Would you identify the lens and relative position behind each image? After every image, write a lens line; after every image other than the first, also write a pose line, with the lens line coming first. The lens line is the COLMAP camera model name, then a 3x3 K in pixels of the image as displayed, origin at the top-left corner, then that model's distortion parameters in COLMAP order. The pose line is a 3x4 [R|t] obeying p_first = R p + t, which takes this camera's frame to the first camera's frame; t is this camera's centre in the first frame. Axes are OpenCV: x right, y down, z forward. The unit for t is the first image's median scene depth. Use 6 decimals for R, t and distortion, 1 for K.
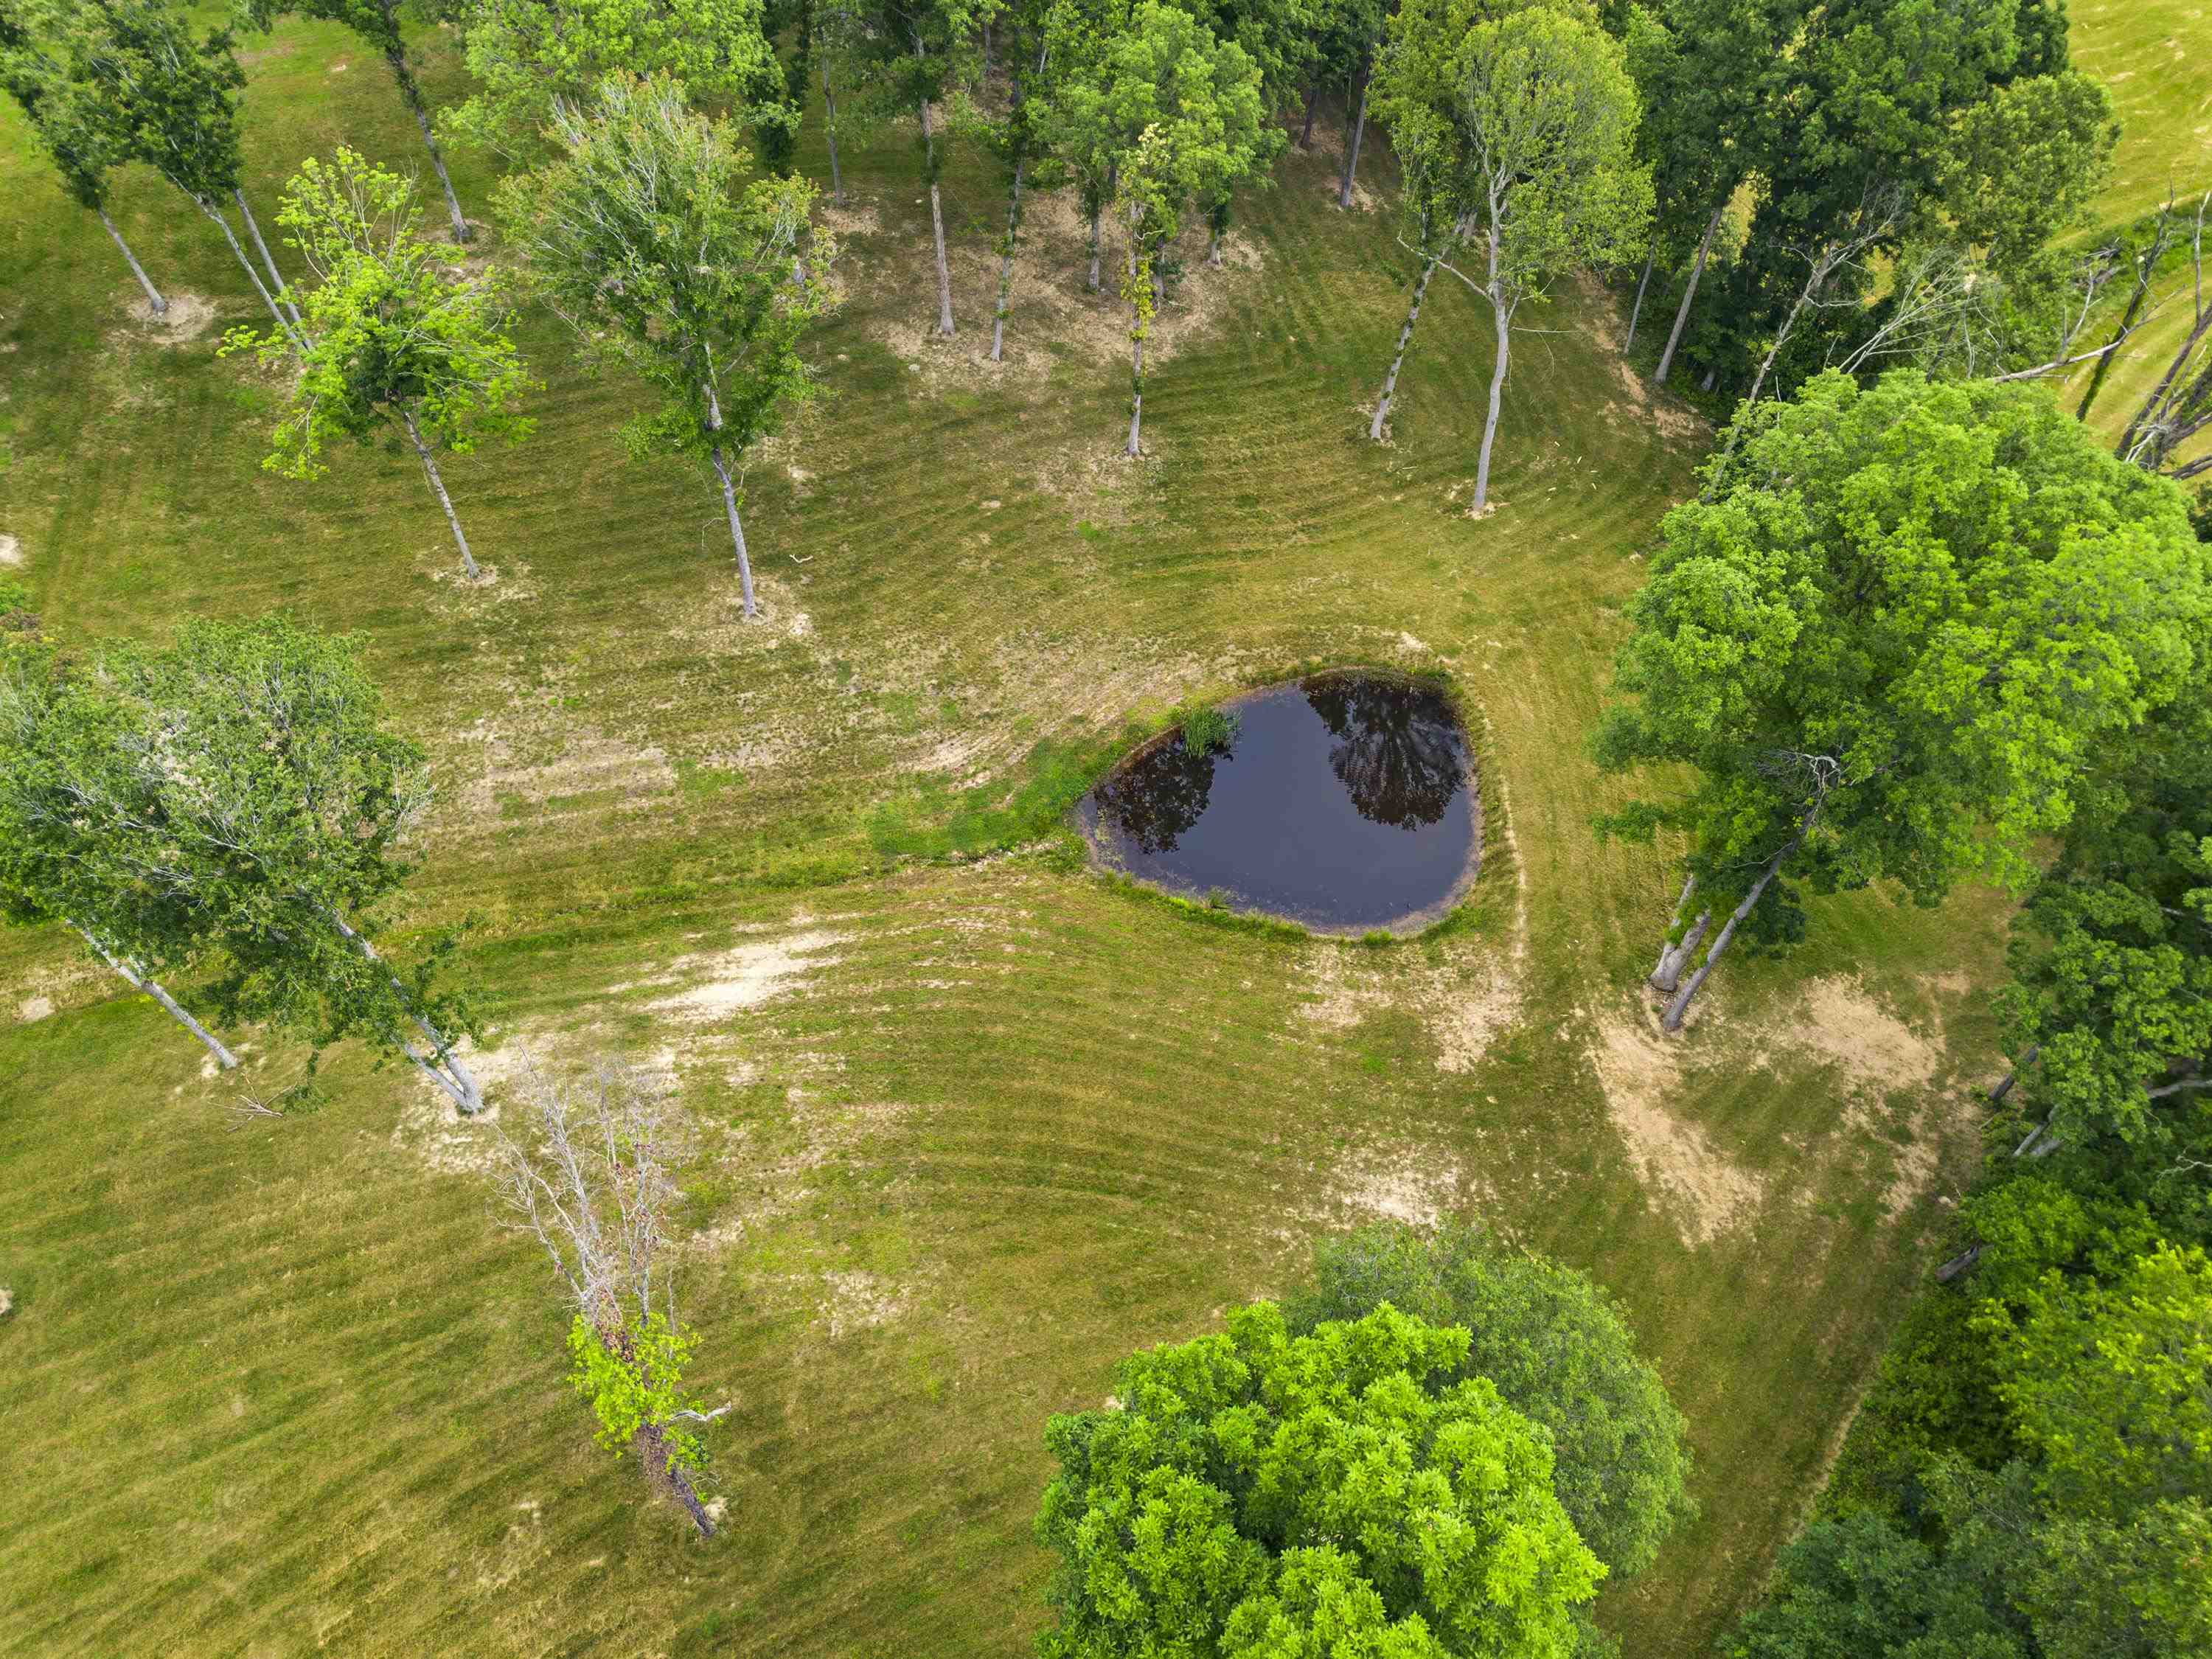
lens RADIAL K [[1584.8, 0, 1109.2], [0, 1584.8, 833.0], [0, 0, 1]] dist [0.071429, -0.069995]
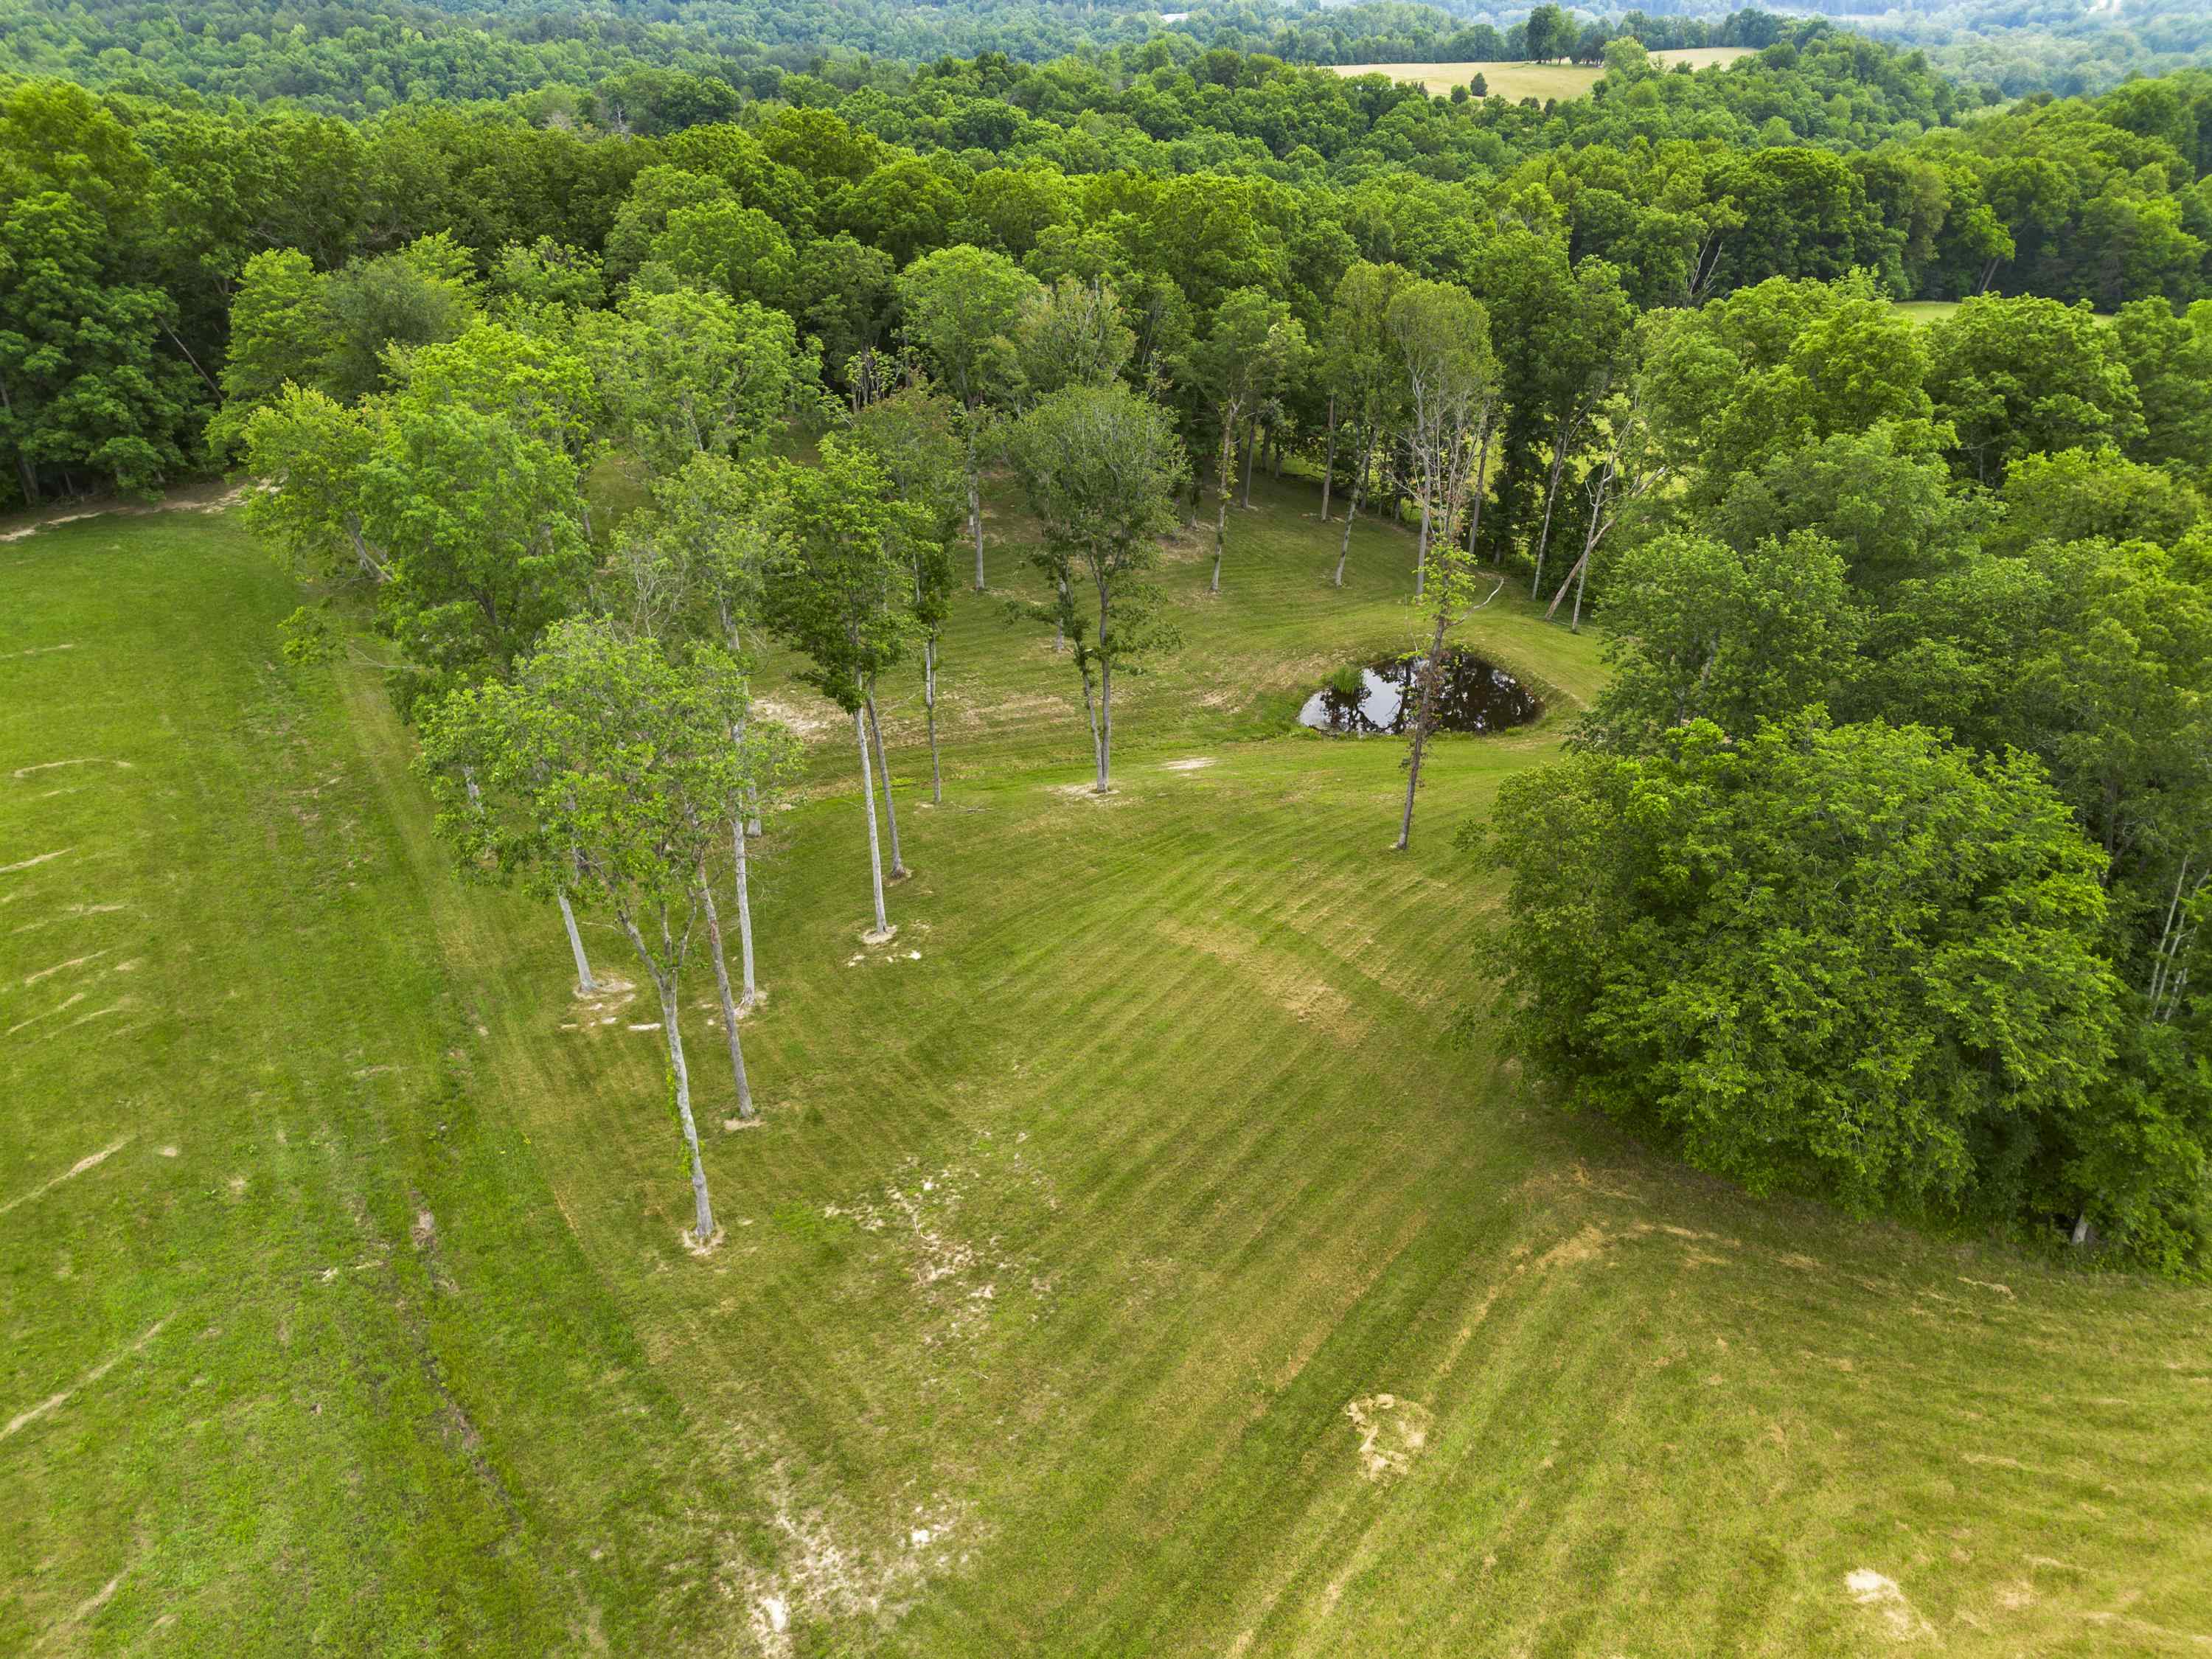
lens RADIAL K [[1578.2, 0, 1107.8], [0, 1578.2, 835.9], [0, 0, 1]] dist [0.073417, -0.067224]
pose [[0.944139, -0.150631, 0.293108, -0.755163], [0.261988, 0.882622, -0.390309, 0.723386], [-0.199911, 0.445297, 0.872781, -0.295866]]
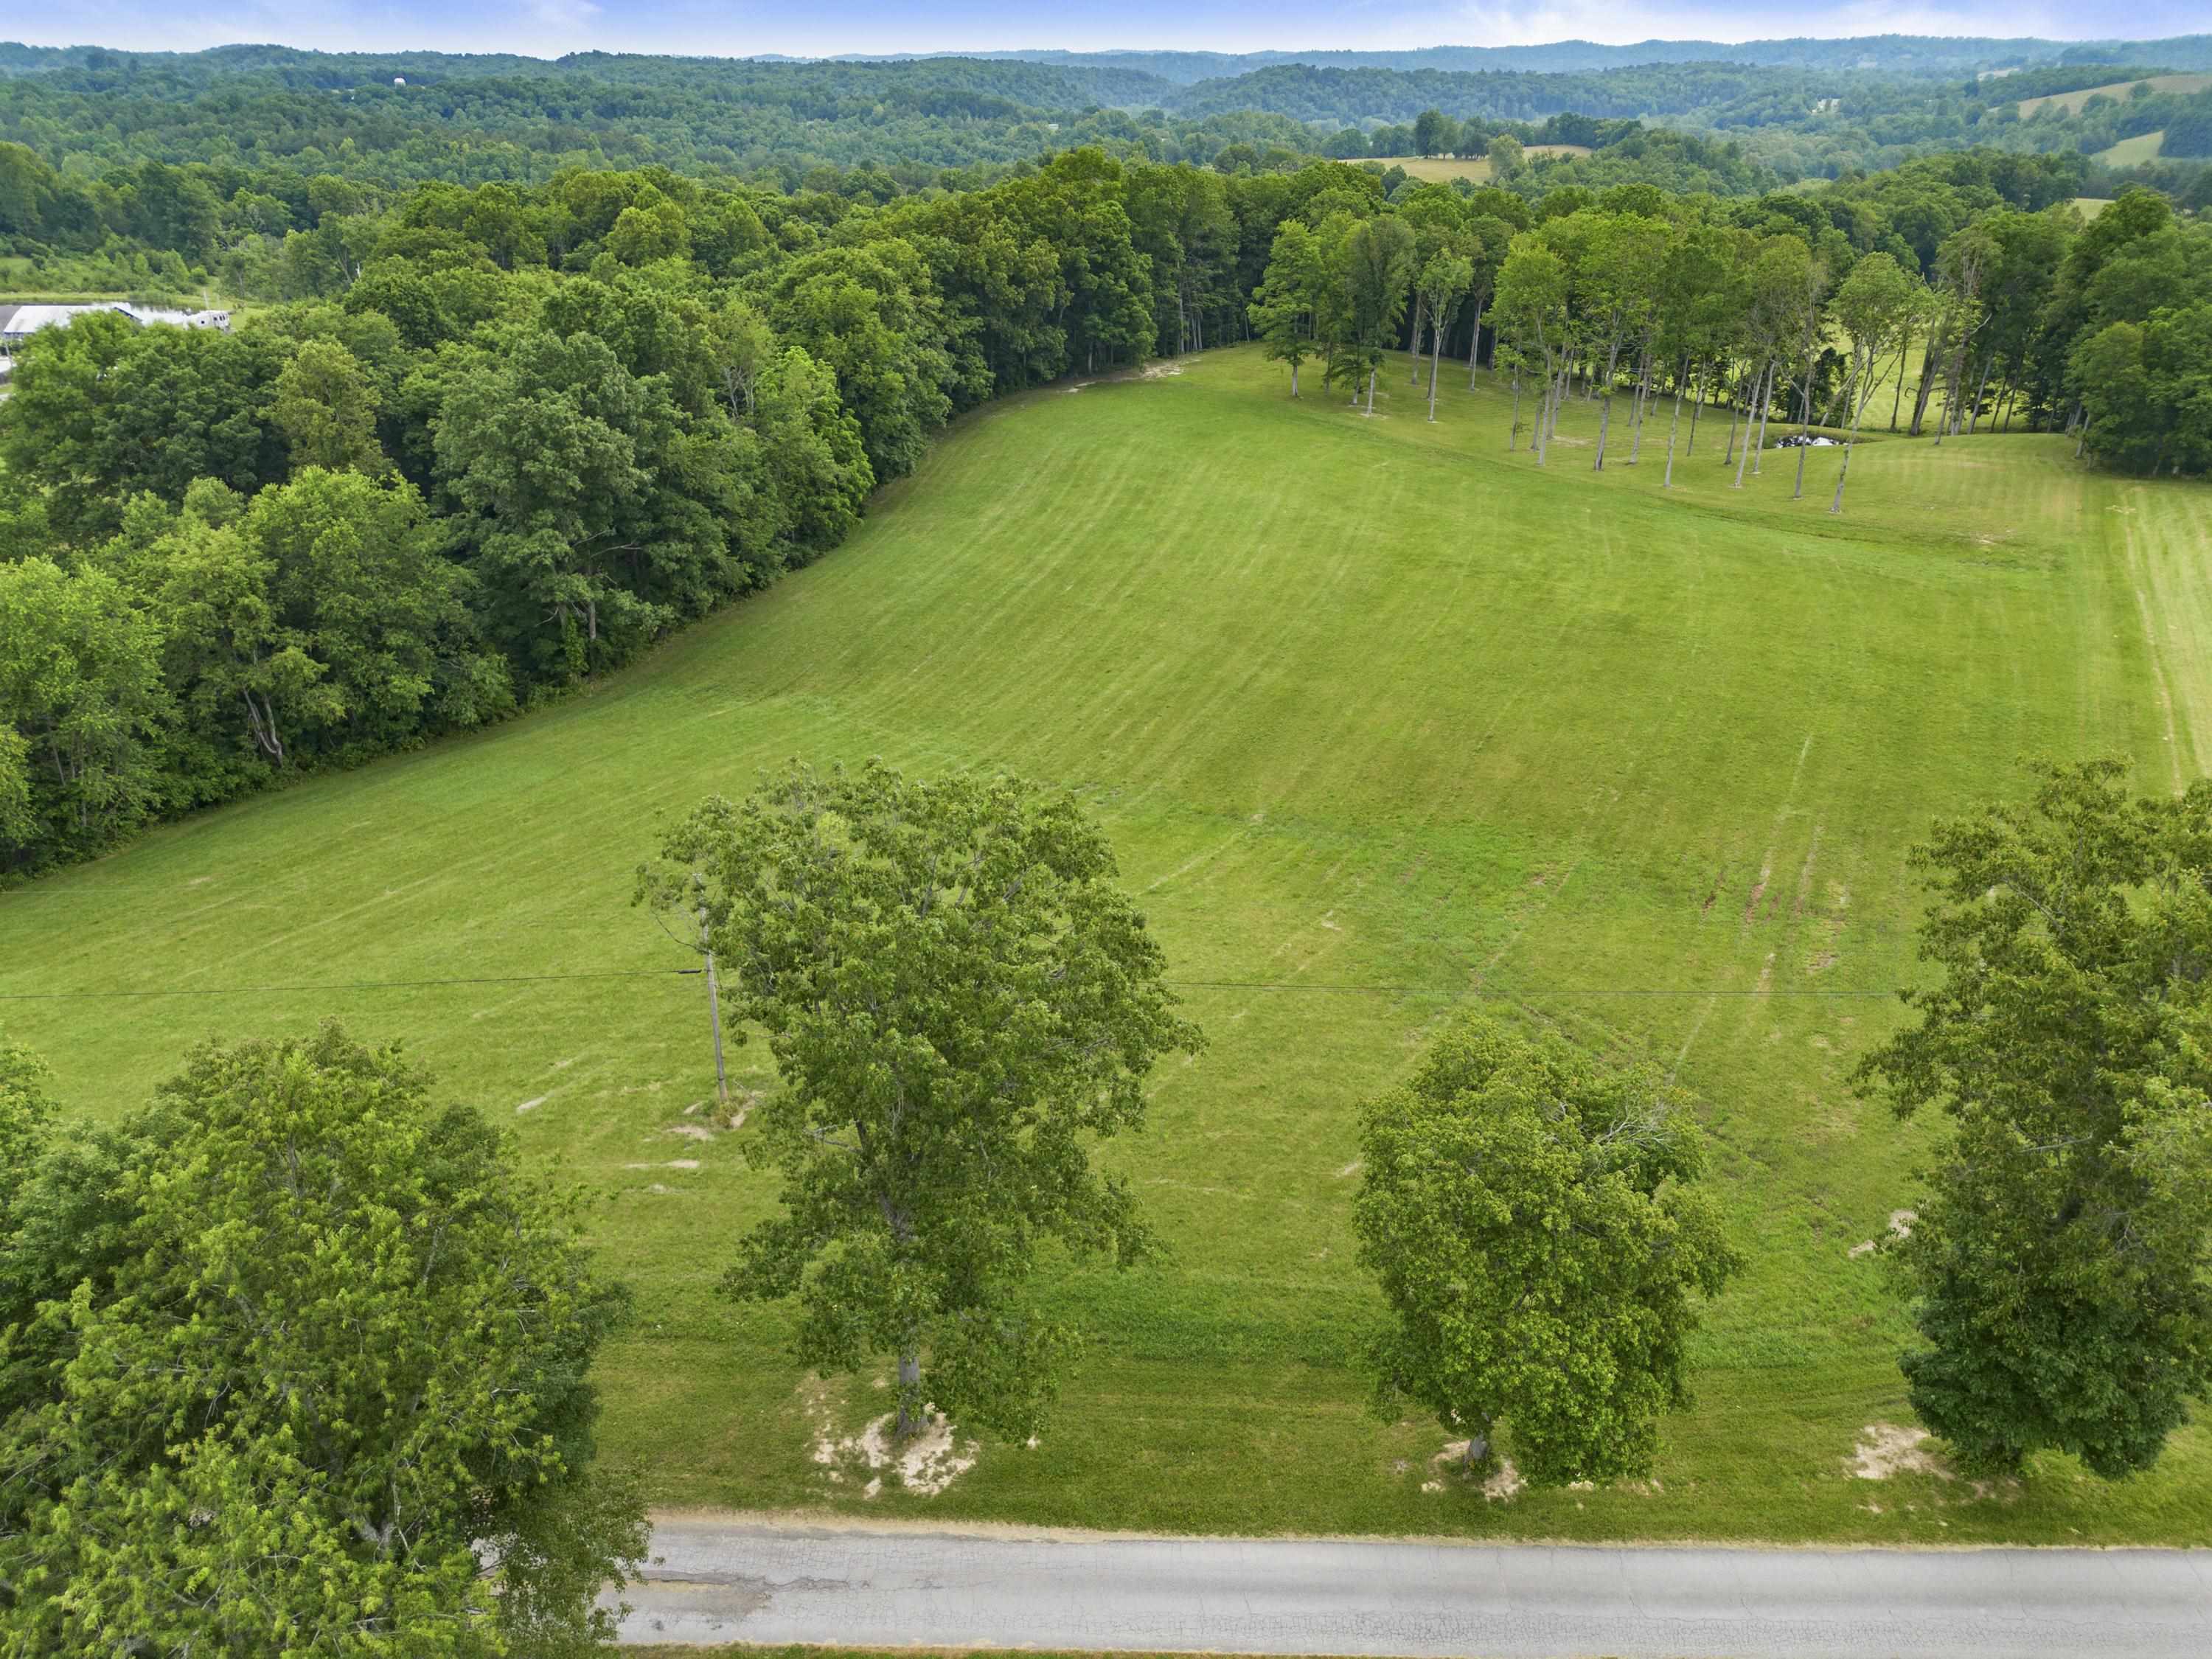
lens RADIAL K [[1578.2, 0, 1107.8], [0, 1578.2, 835.9], [0, 0, 1]] dist [0.073417, -0.067224]
pose [[0.890630, -0.193858, 0.411336, -2.726334], [0.368247, 0.838177, -0.402311, 1.468345], [-0.266782, 0.509783, 0.817893, -0.812626]]
